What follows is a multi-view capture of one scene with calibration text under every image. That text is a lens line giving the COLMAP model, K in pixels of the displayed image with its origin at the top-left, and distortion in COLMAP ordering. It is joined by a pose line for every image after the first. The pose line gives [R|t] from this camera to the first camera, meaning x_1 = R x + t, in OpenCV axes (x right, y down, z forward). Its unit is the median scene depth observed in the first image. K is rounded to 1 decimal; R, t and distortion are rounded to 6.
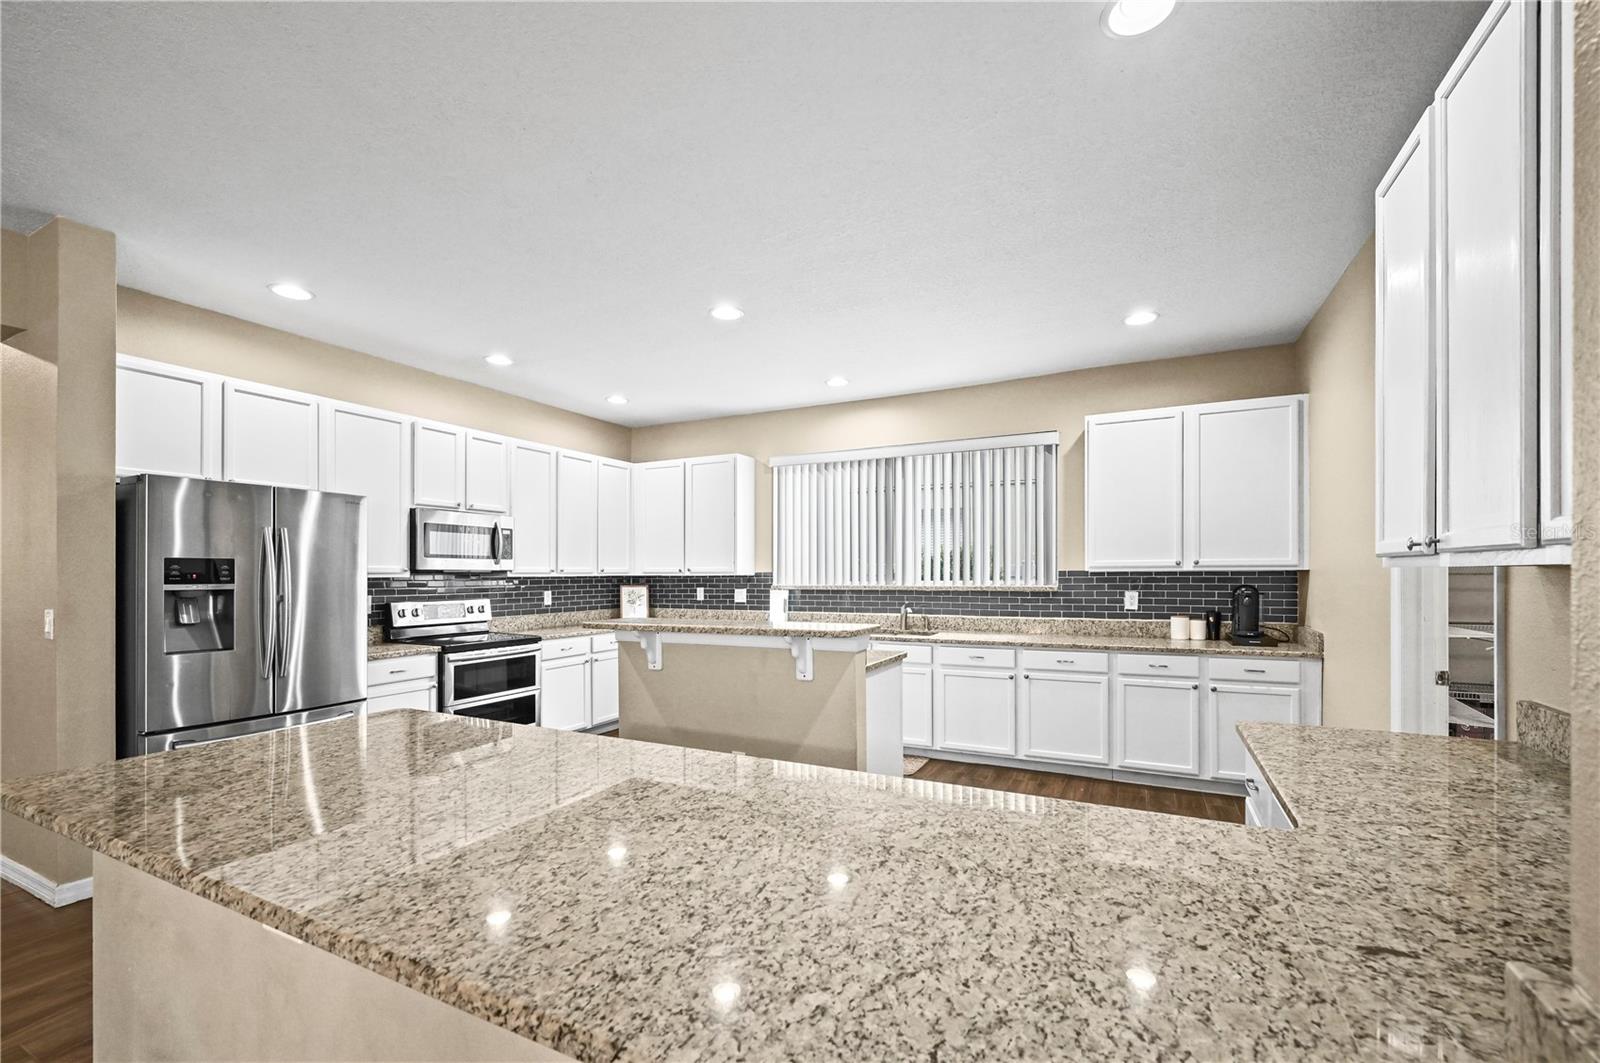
lens RADIAL K [[670.6, 0, 809.0], [0, 670.6, 582.1], [0, 0, 1]] dist [0.003228, 0.000231]
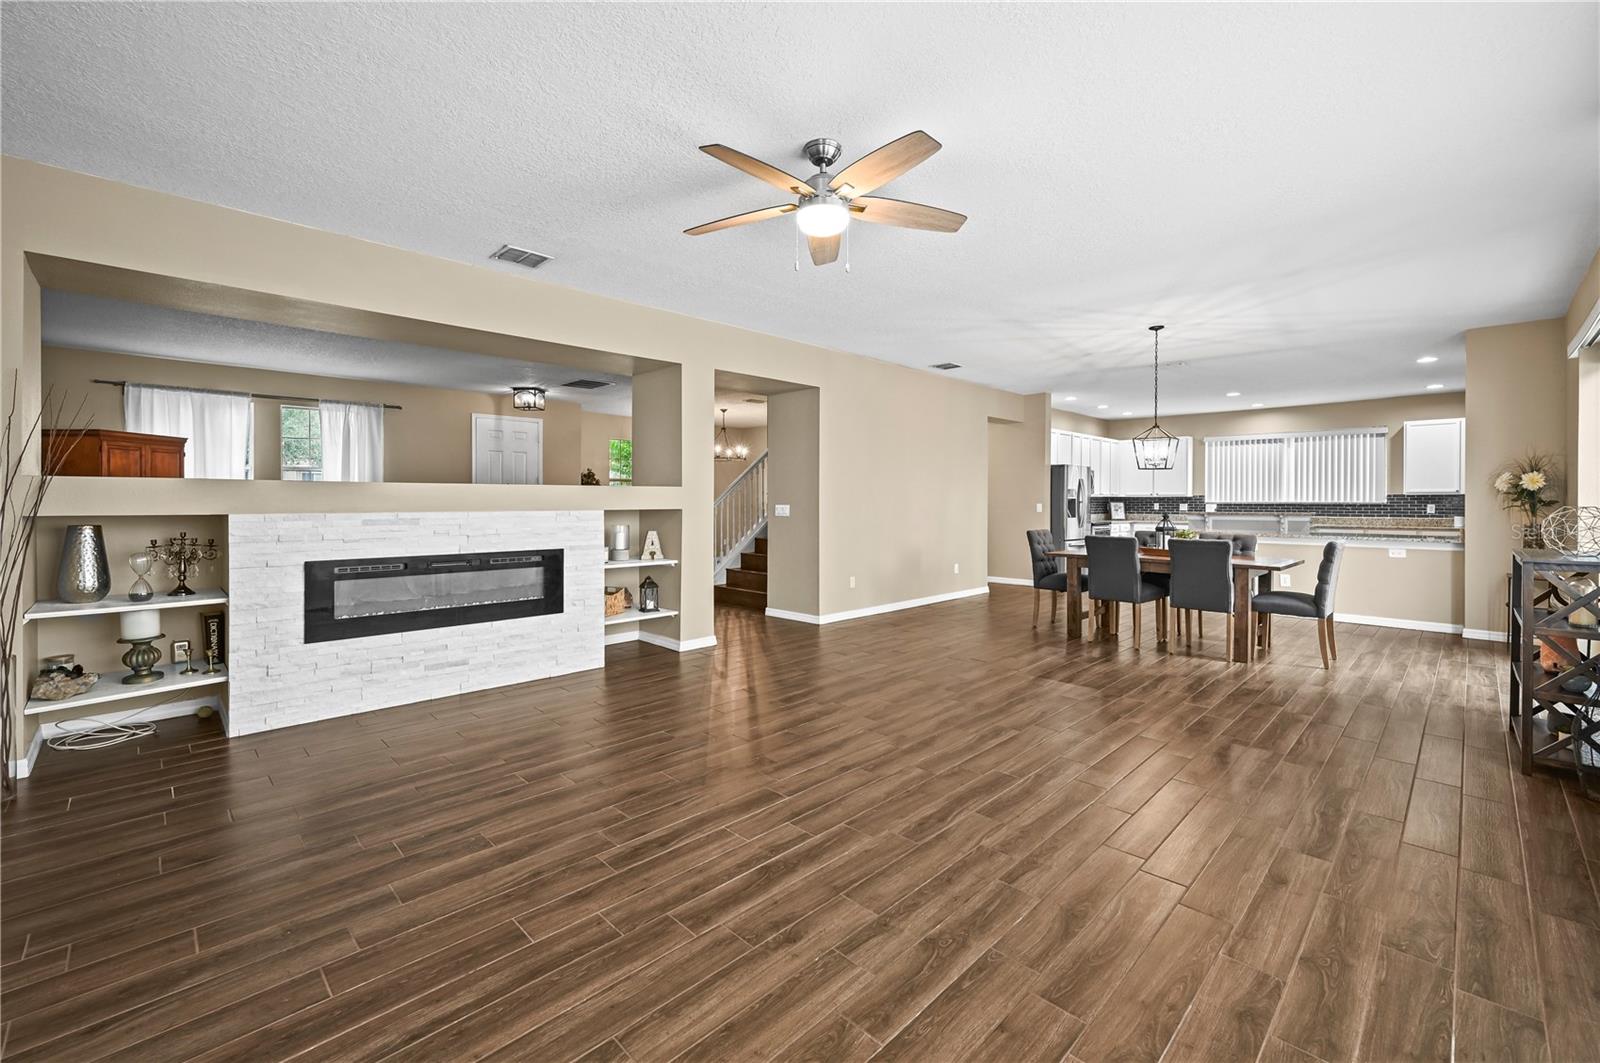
lens RADIAL K [[670.6, 0, 804.2], [0, 670.6, 505.1], [0, 0, 1]] dist [0.003228, 0.000231]
pose [[0.954625, -0.005732, -0.297756, -0.599879], [0.011281, 0.999793, 0.016920, -0.032613], [0.297598, -0.019512, 0.954492, -1.247710]]
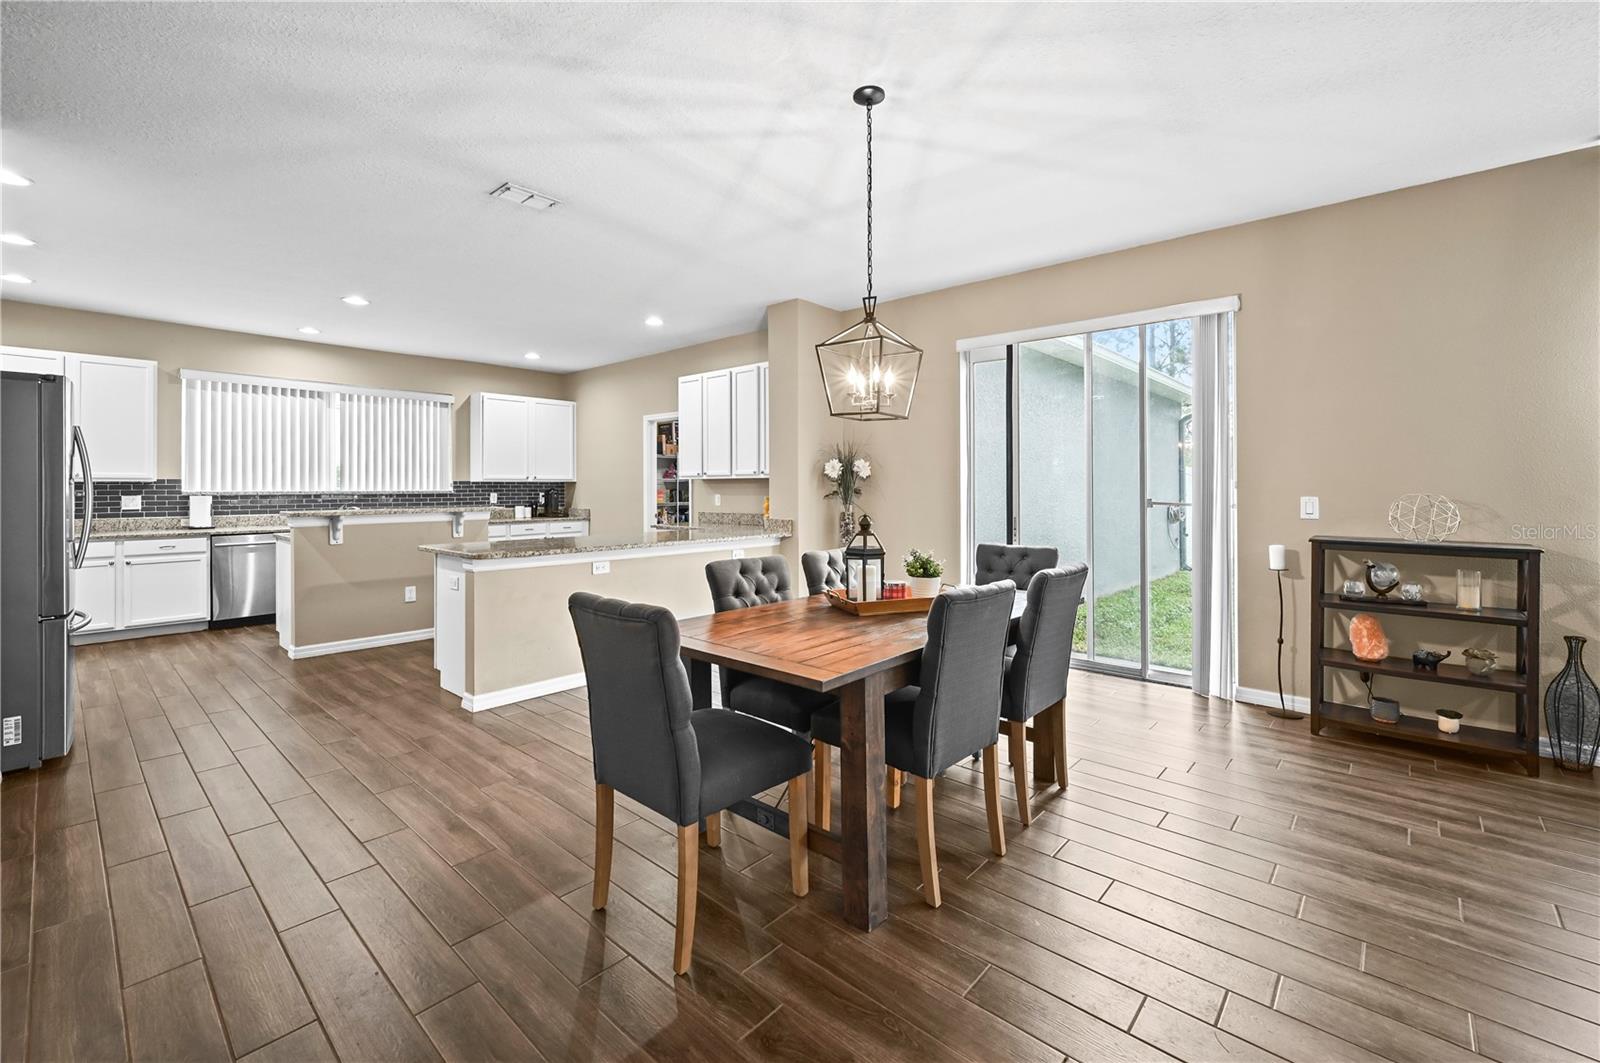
lens RADIAL K [[670.6, 0, 785.3], [0, 670.6, 479.3], [0, 0, 1]] dist [0.003228, 0.000231]
pose [[0.250141, 0.002788, 0.968205, -0.839399], [-0.009382, 0.999956, -0.000455, -0.022679], [-0.968164, -0.008970, 0.250156, -0.155931]]
